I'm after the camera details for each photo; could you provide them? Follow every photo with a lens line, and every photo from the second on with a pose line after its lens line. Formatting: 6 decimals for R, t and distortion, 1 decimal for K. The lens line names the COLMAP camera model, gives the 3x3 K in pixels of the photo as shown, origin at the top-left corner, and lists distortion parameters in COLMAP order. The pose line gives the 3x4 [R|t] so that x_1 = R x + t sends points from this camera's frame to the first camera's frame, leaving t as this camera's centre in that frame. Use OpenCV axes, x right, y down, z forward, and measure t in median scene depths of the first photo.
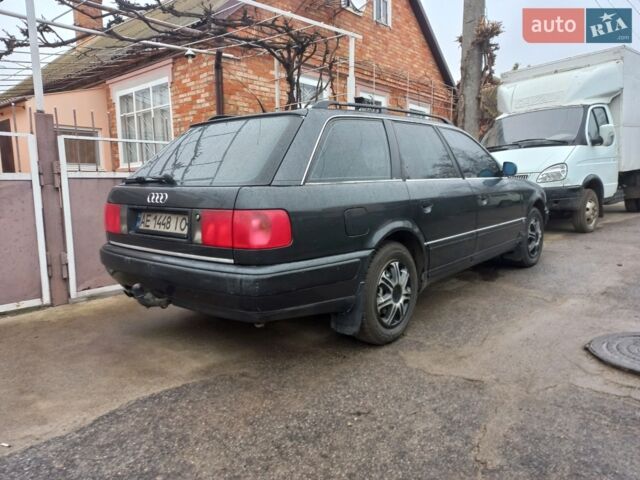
lens RADIAL K [[469.4, 0, 317.0], [0, 469.4, 243.3], [0, 0, 1]] dist [0.027590, 0.001900]
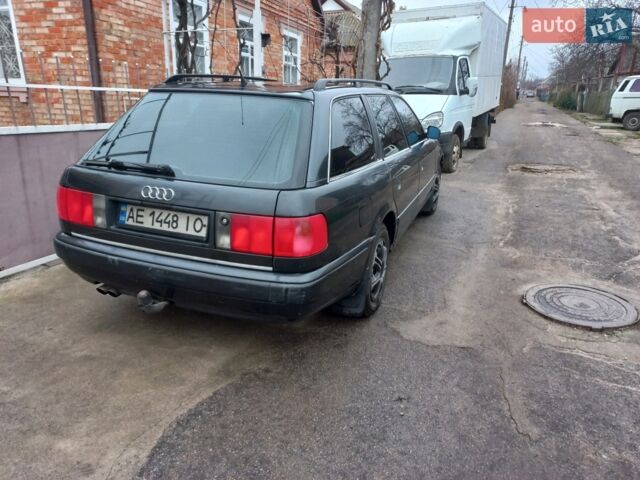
lens RADIAL K [[454.7, 0, 320.0], [0, 454.7, 240.0], [0, 0, 1]] dist [0.023835, 0.000185]
pose [[0.941952, -0.057321, 0.330818, -0.335025], [-0.002072, 0.984307, 0.176452, -0.157819], [-0.335741, -0.166895, 0.927051, 0.099923]]
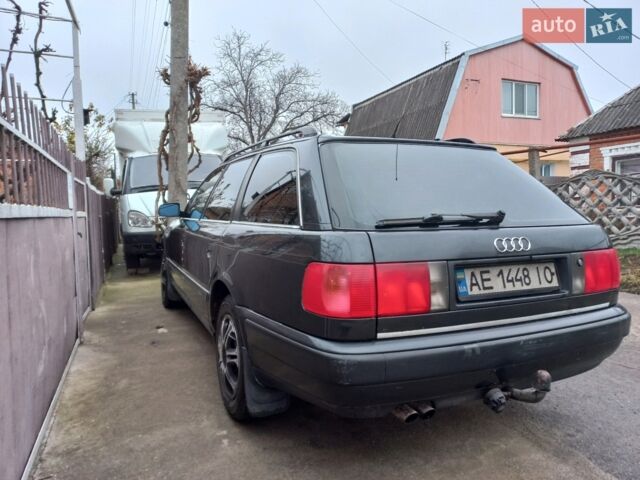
lens RADIAL K [[469.4, 0, 317.0], [0, 469.4, 243.3], [0, 0, 1]] dist [0.027590, 0.001900]
pose [[0.410447, -0.049919, 0.910517, -1.087292], [0.128560, 0.991695, -0.003583, -0.130895], [-0.902777, 0.118527, 0.413456, 0.958350]]
